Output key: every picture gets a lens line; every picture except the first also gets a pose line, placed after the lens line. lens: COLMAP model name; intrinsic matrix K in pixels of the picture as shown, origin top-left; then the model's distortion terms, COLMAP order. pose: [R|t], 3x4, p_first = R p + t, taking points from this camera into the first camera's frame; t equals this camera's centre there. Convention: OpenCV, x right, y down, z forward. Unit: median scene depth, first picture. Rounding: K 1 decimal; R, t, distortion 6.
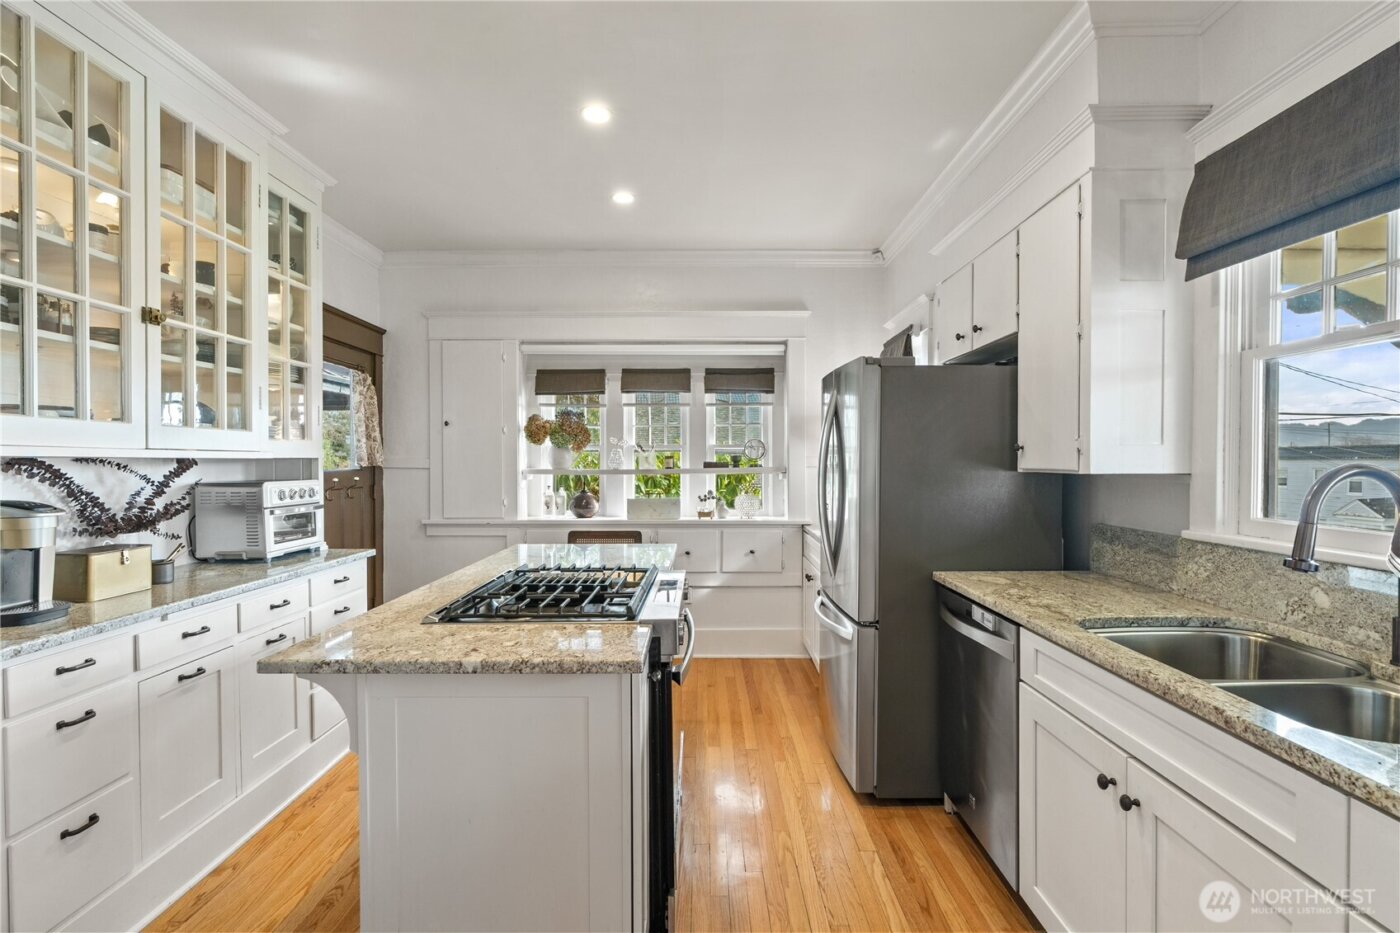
lens RADIAL K [[639.2, 0, 708.1], [0, 639.2, 468.1], [0, 0, 1]] dist [-0.000159, 0.000196]
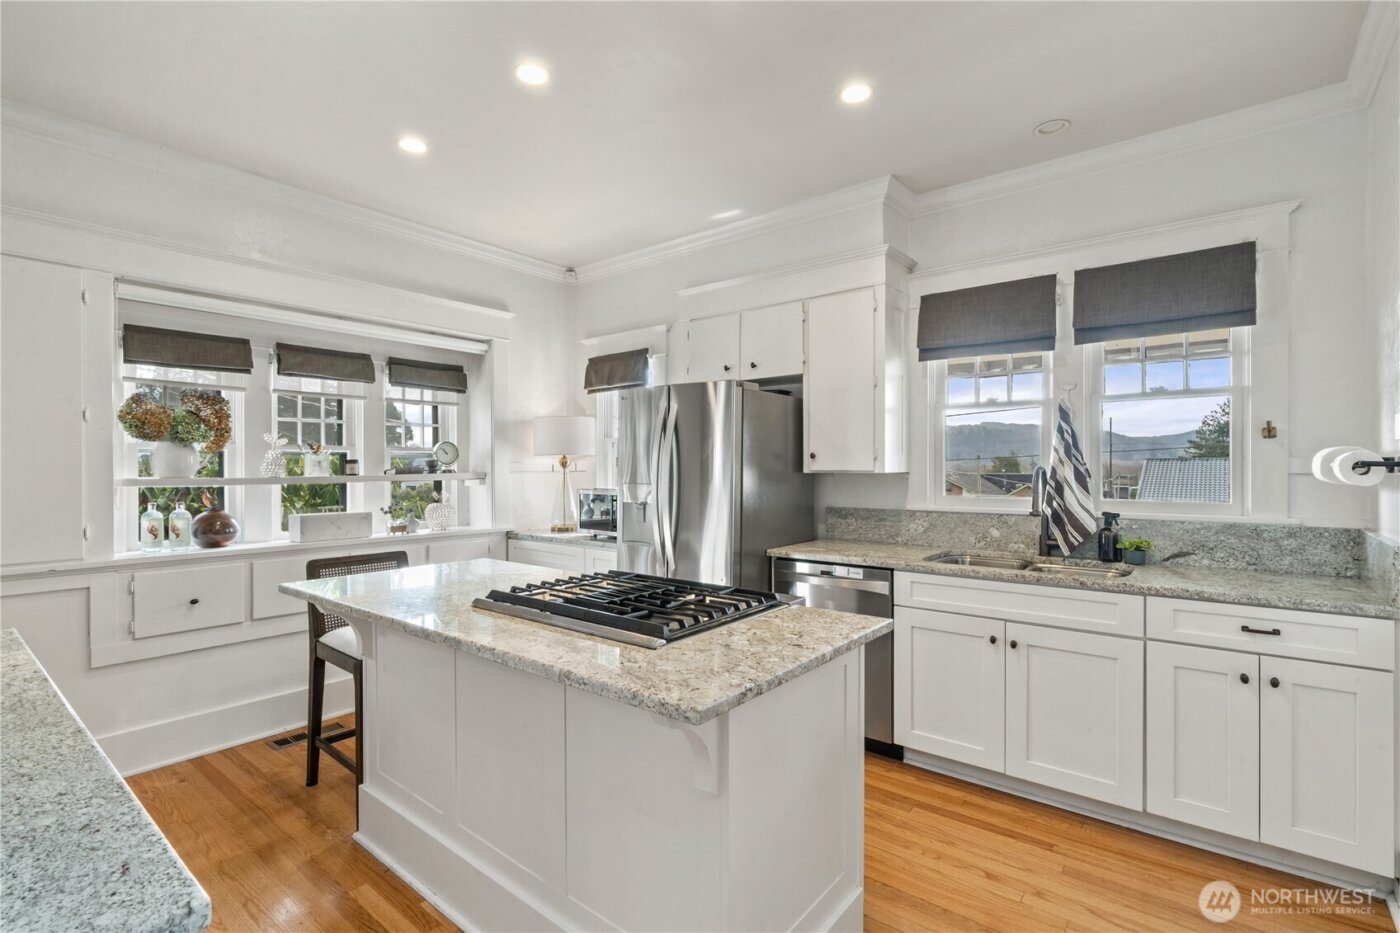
lens RADIAL K [[639.2, 0, 707.9], [0, 639.2, 466.9], [0, 0, 1]] dist [-0.000159, 0.000196]
pose [[0.630898, -0.000986, 0.775866, -0.413178], [0.010531, 0.999918, -0.007292, 0.000369], [-0.775795, 0.012771, 0.630856, 0.148814]]
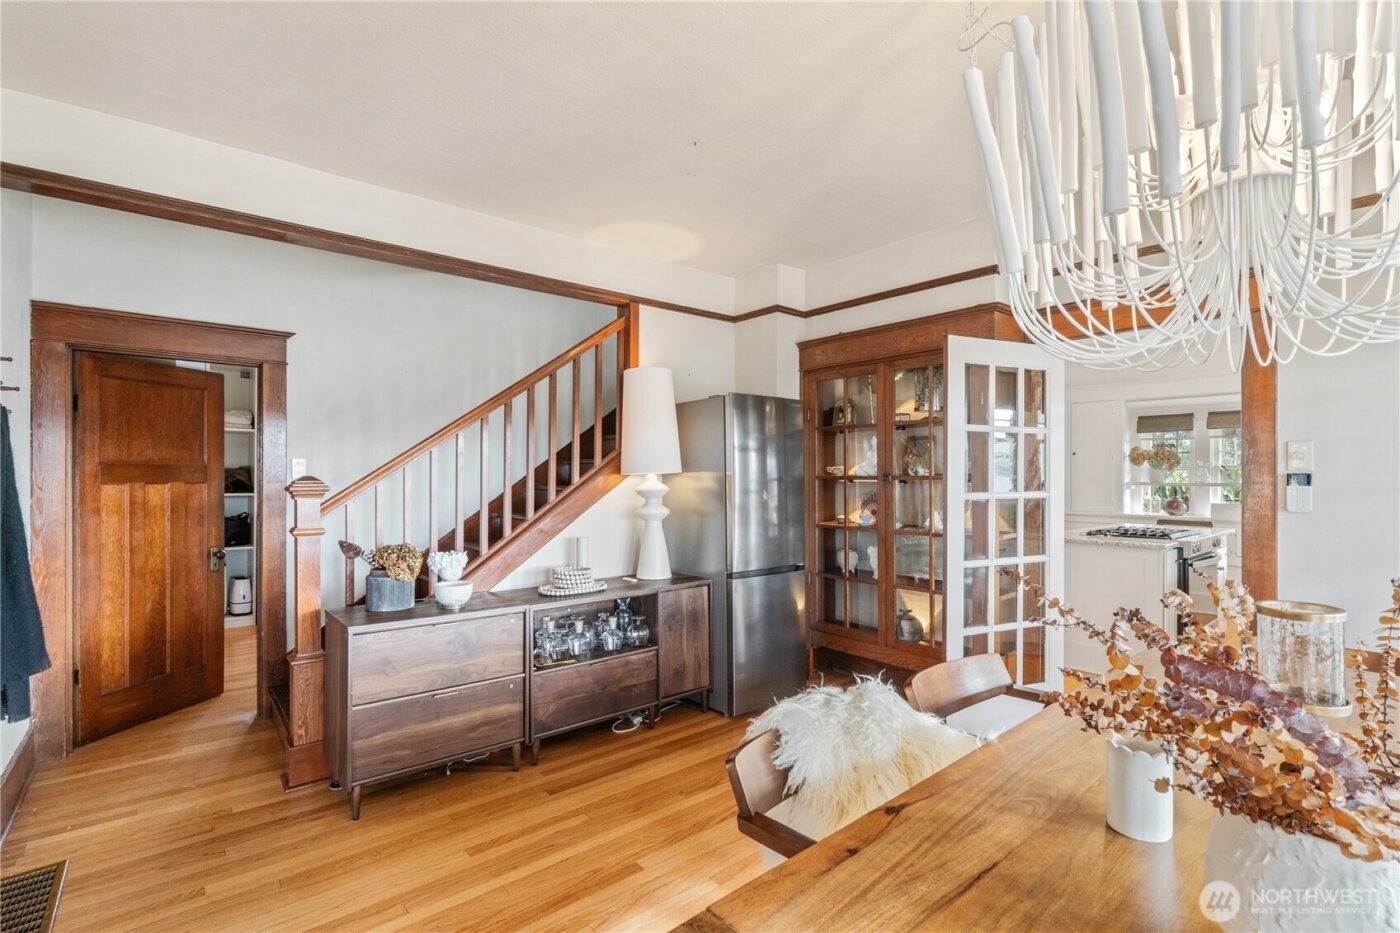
lens RADIAL K [[639.2, 0, 697.1], [0, 639.2, 468.7], [0, 0, 1]] dist [-0.000159, 0.000196]
pose [[0.635075, -0.001879, -0.772448, 0.251548], [-0.008732, 0.999916, -0.009611, -0.006399], [0.772401, 0.012849, 0.635005, -0.811390]]
